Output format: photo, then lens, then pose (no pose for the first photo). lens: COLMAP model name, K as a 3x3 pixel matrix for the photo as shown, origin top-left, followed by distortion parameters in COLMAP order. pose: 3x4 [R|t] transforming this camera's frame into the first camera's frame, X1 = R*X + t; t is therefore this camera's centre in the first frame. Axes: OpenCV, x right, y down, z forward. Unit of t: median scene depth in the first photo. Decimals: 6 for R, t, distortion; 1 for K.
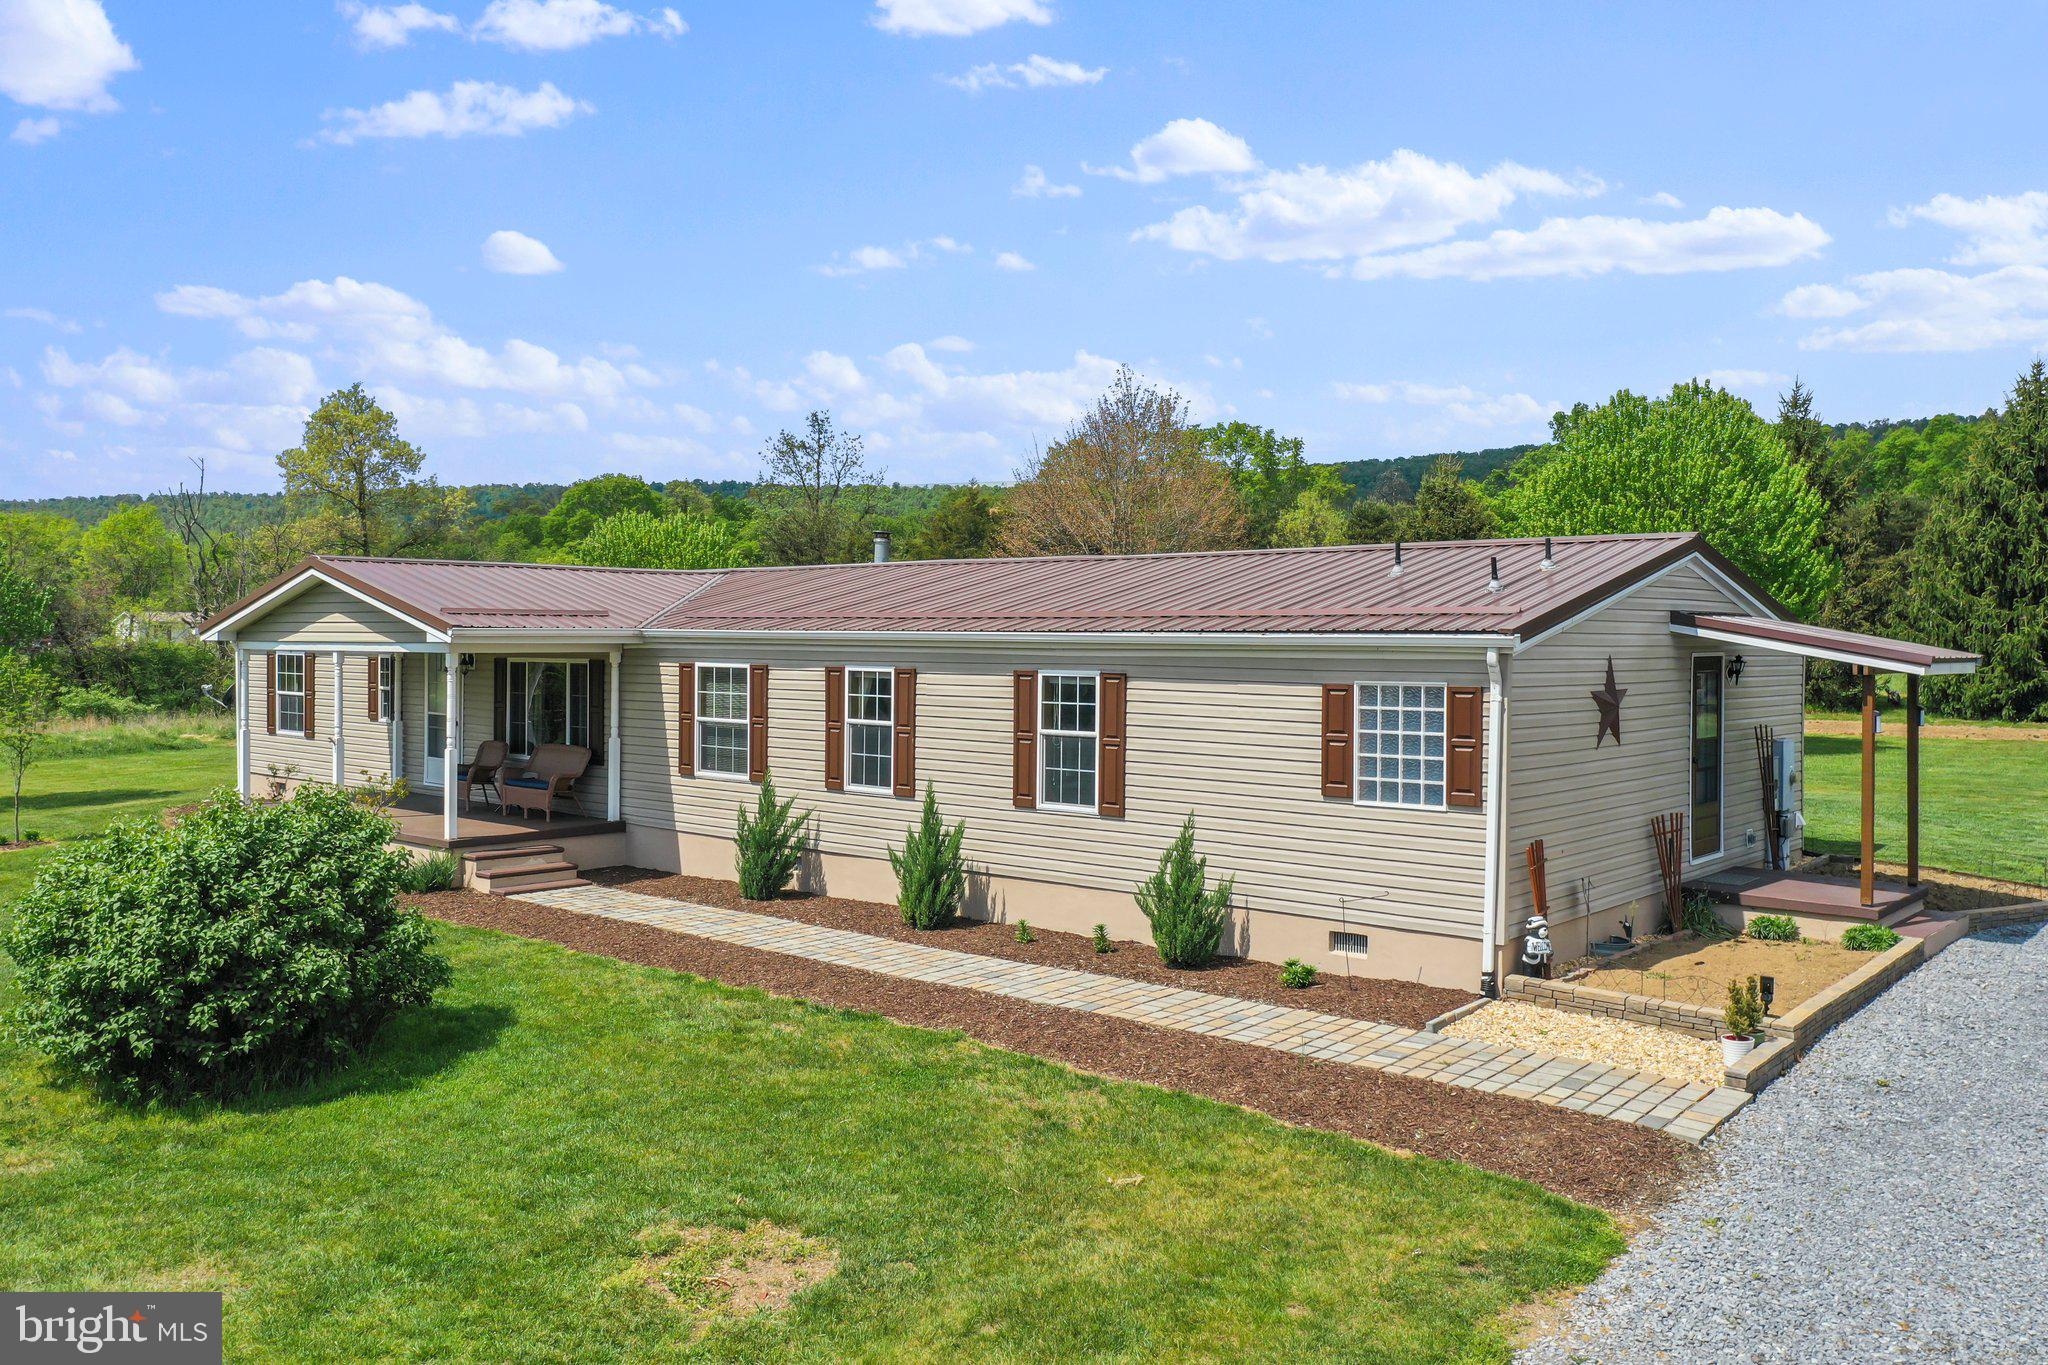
lens RADIAL K [[1620.7, 0, 1016.6], [0, 1620.7, 663.0], [0, 0, 1]] dist [-0.008408, 0.001967]
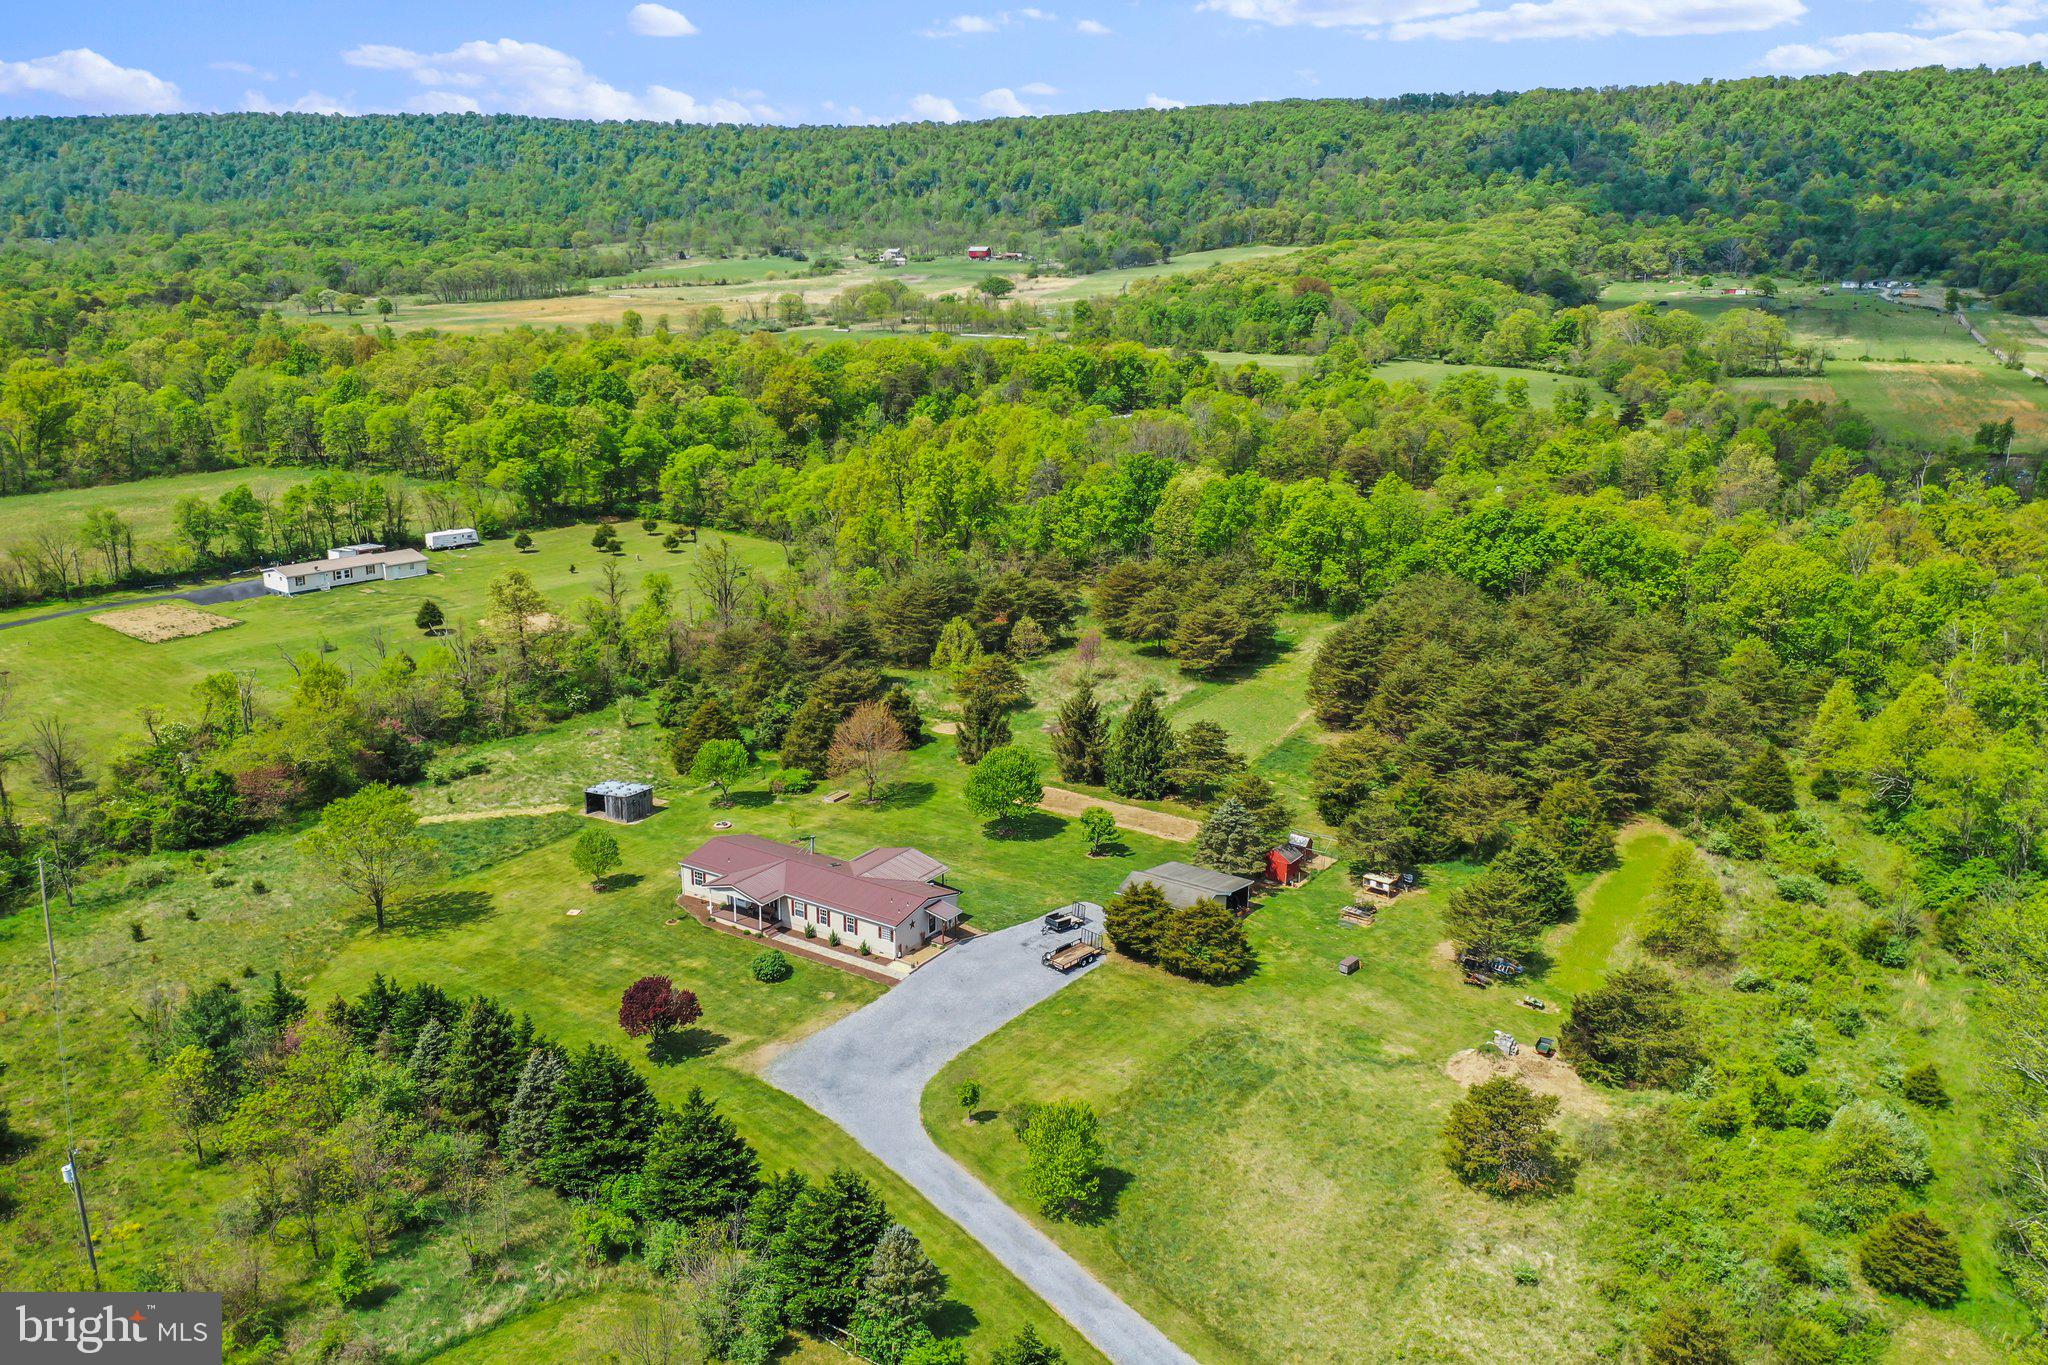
lens RADIAL K [[1606.9, 0, 997.1], [0, 1606.9, 679.7], [0, 0, 1]] dist [-0.005264, -0.007214]
pose [[0.993337, -0.034164, 0.110069, -0.072747], [0.005548, 0.968121, 0.250422, -2.809040], [-0.115115, -0.248143, 0.961859, -5.810438]]
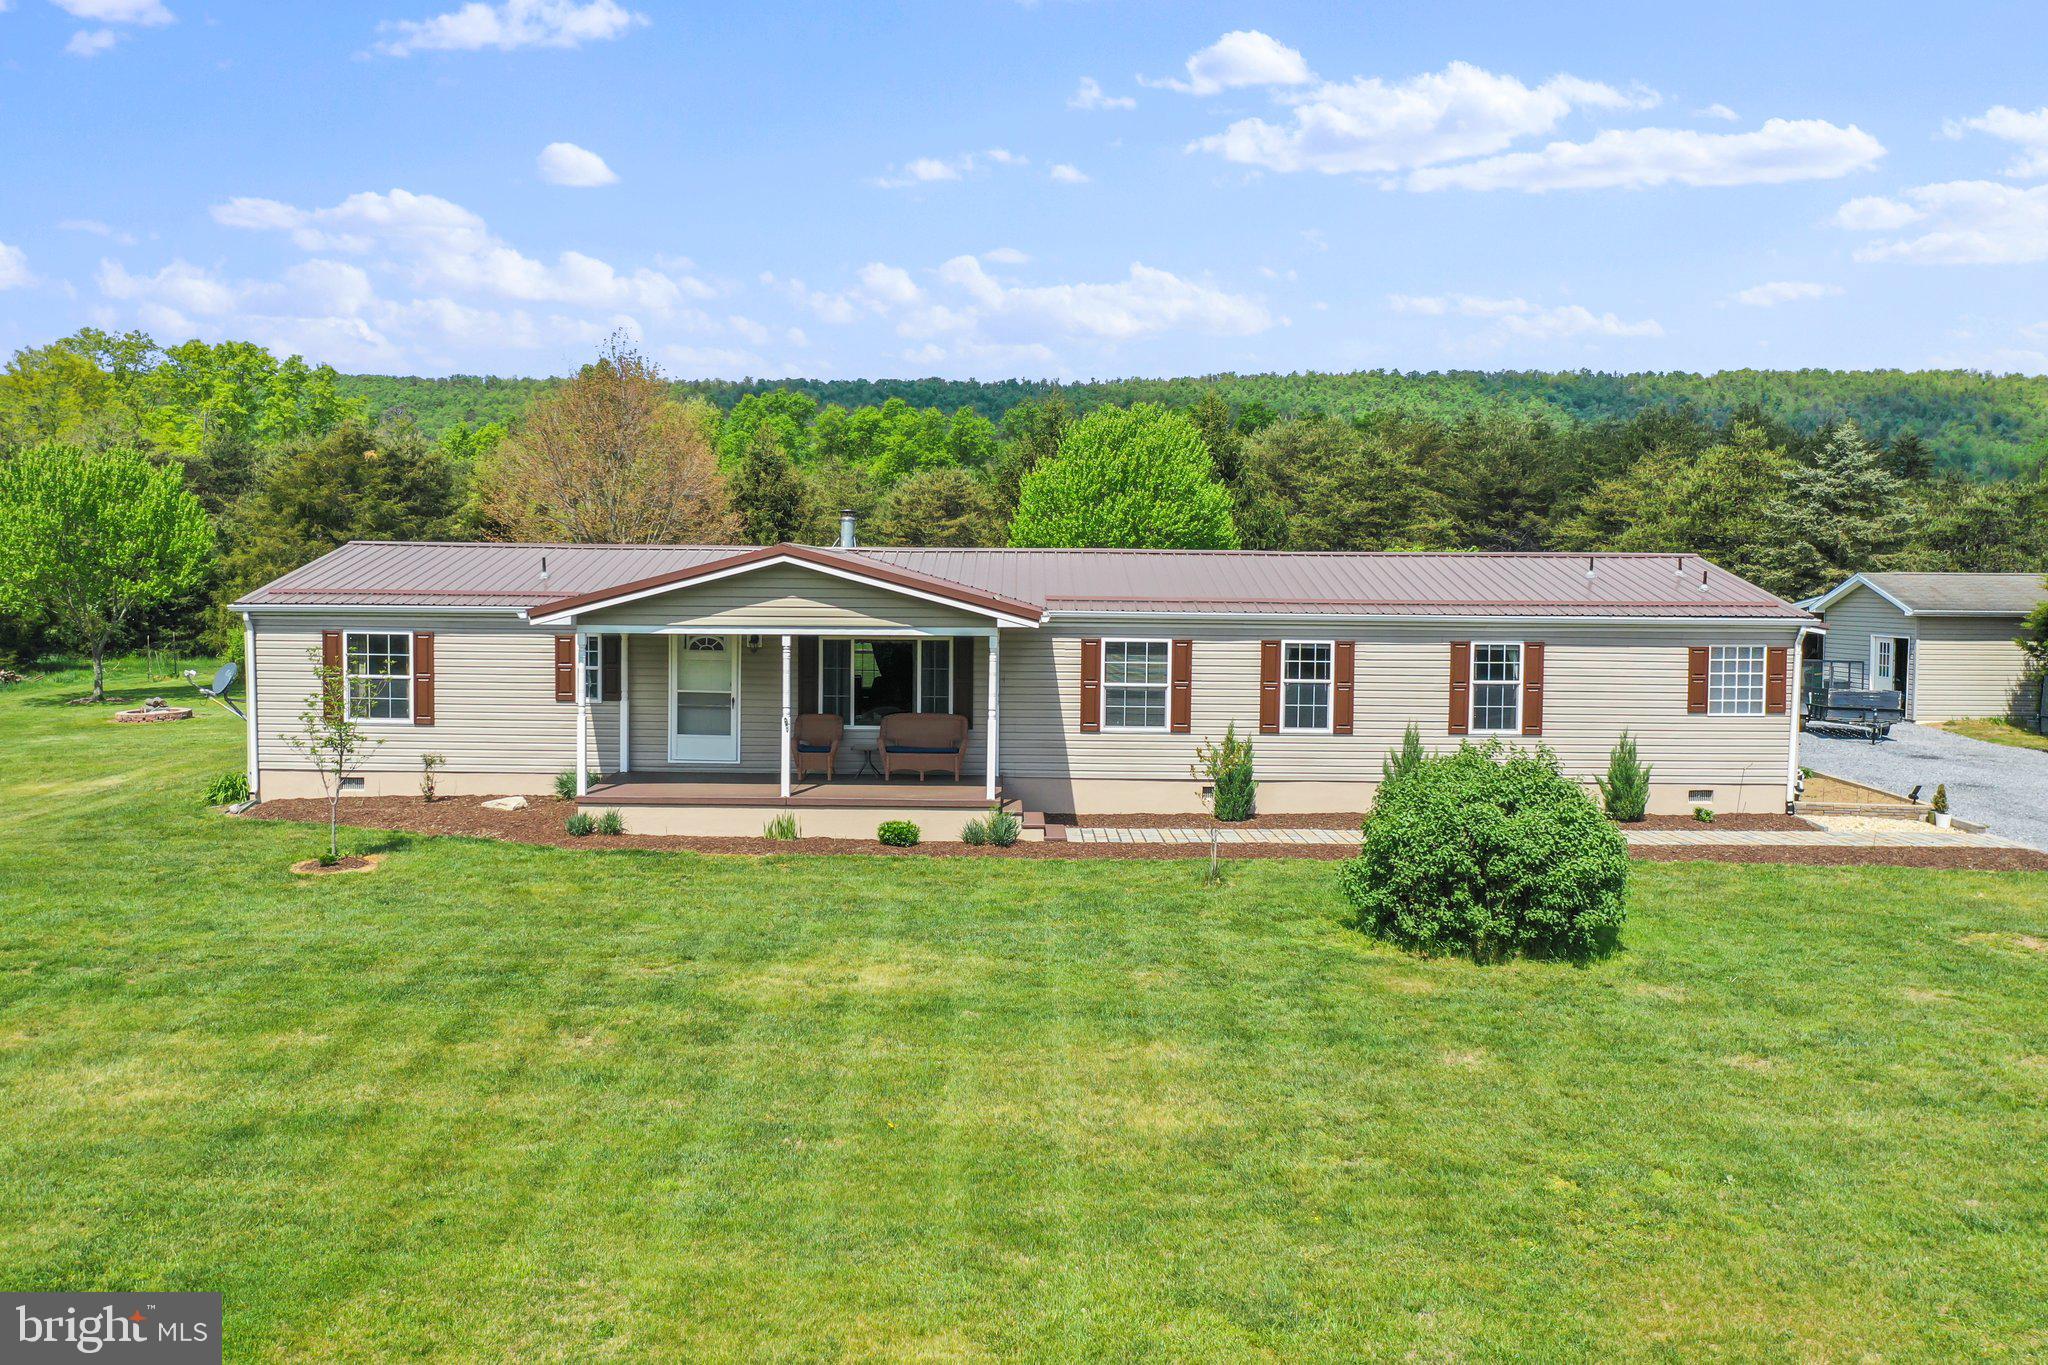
lens RADIAL K [[1620.7, 0, 1016.6], [0, 1620.7, 663.0], [0, 0, 1]] dist [-0.008408, 0.001967]
pose [[0.754831, -0.033936, 0.655040, -1.151792], [0.006935, 0.999018, 0.043766, -0.039069], [-0.655882, -0.028493, 0.754325, 0.137720]]
